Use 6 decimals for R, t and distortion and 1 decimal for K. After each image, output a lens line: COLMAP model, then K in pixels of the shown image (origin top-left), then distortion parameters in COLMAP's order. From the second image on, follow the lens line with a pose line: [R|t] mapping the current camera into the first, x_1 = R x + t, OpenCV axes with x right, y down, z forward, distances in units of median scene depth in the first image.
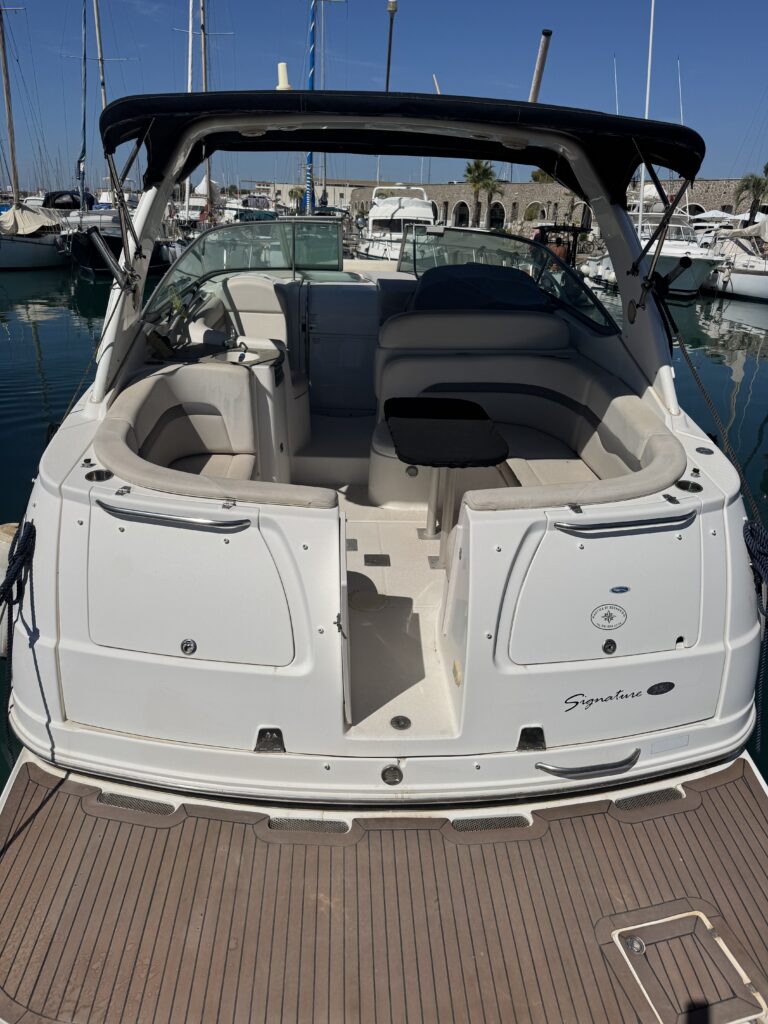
lens RADIAL K [[698.1, 0, 384.0], [0, 698.1, 512.0], [0, 0, 1]] dist [0.013249, -0.001100]
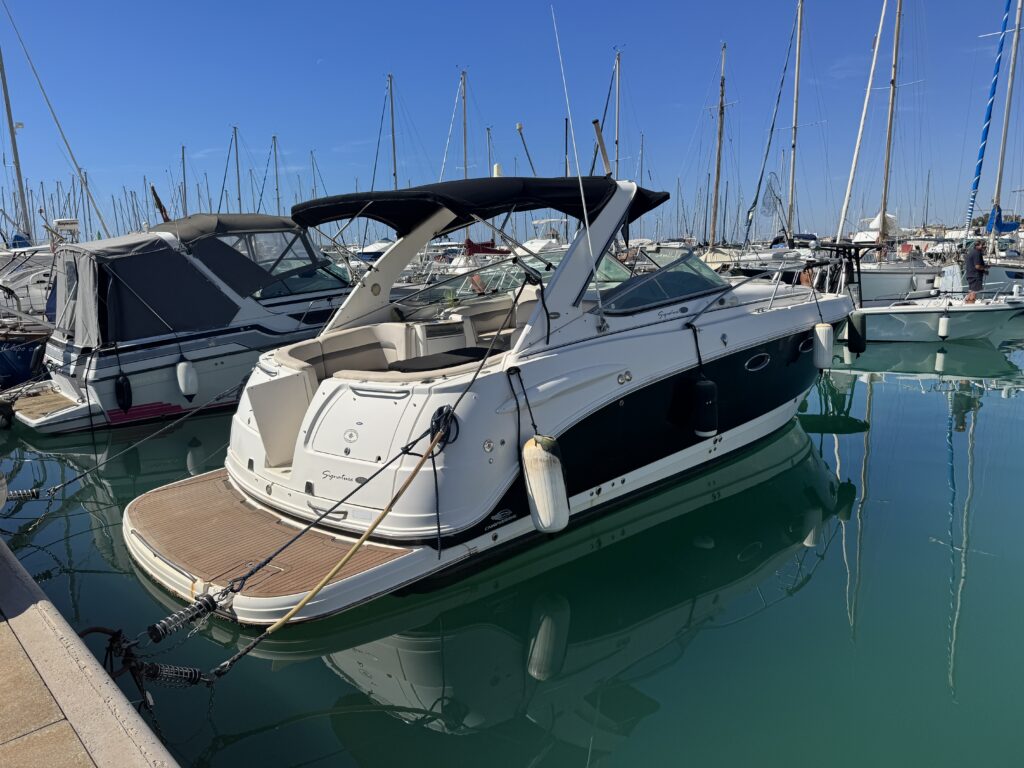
lens RADIAL K [[698.1, 0, 512.0], [0, 698.1, 384.0], [0, 0, 1]] dist [0.013249, -0.001100]
pose [[0.677715, 0.087299, -0.730124, 1.333286], [-0.243908, 0.963401, -0.111208, 0.079296], [0.693694, 0.253450, 0.674205, -0.008629]]
